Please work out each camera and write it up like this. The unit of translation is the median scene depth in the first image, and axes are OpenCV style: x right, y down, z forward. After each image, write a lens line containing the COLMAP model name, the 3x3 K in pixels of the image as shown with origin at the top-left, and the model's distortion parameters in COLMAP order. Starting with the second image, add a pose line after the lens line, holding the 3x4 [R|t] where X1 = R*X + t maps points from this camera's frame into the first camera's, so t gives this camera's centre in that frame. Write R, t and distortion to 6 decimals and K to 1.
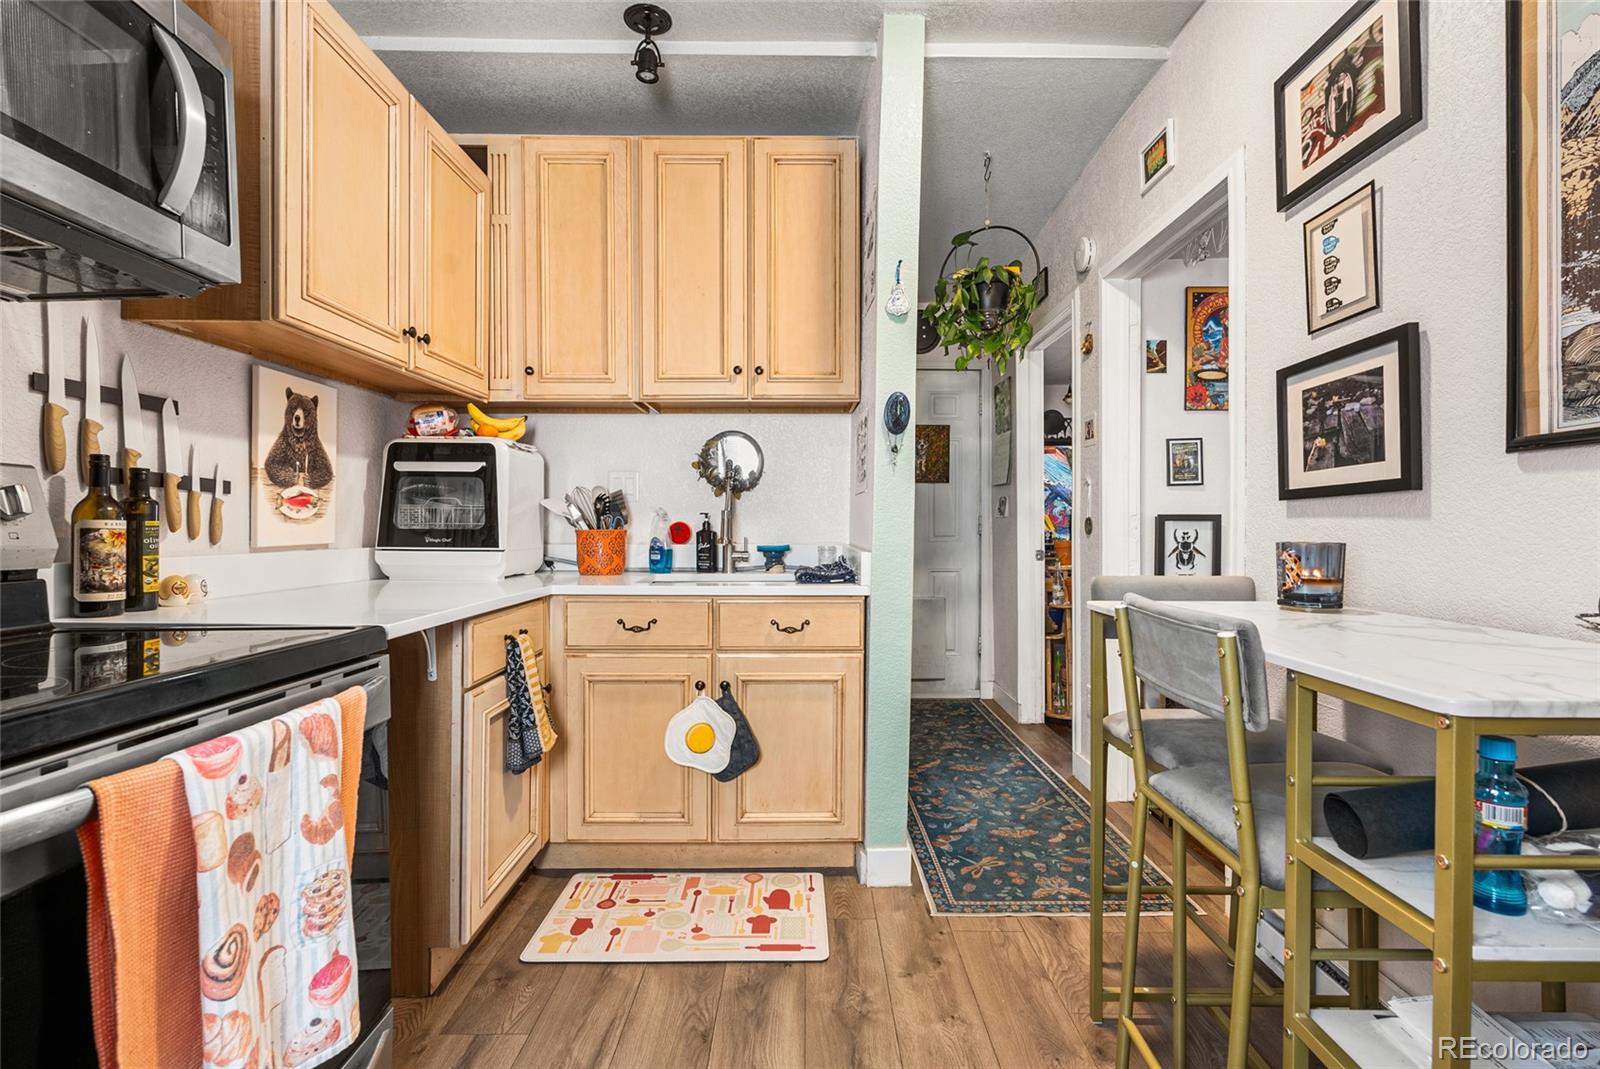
lens RADIAL K [[726.8, 0, 805.0], [0, 726.8, 530.3], [0, 0, 1]] dist [-0.000232, 0.000030]
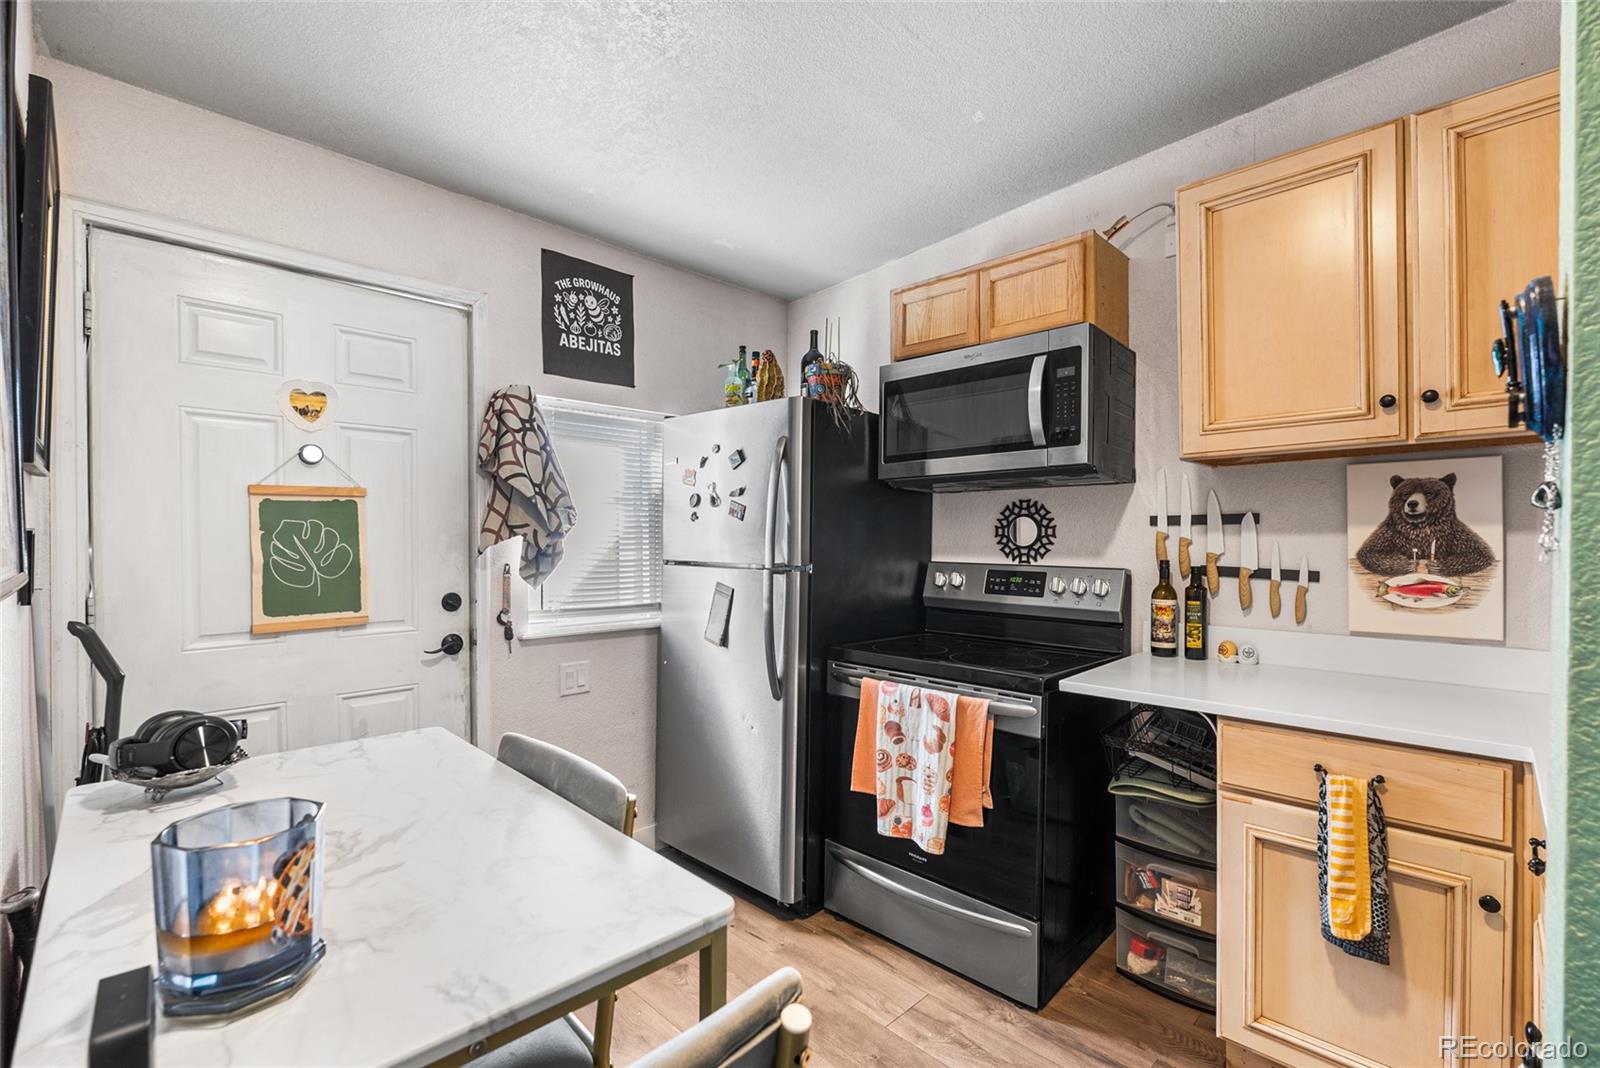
lens RADIAL K [[726.8, 0, 800.8], [0, 726.8, 535.9], [0, 0, 1]] dist [-0.000232, 0.000030]
pose [[-0.716238, -0.001540, -0.697855, 0.585760], [-0.003470, 0.999993, 0.001354, -0.115479], [0.697848, 0.003391, -0.716238, 1.179313]]
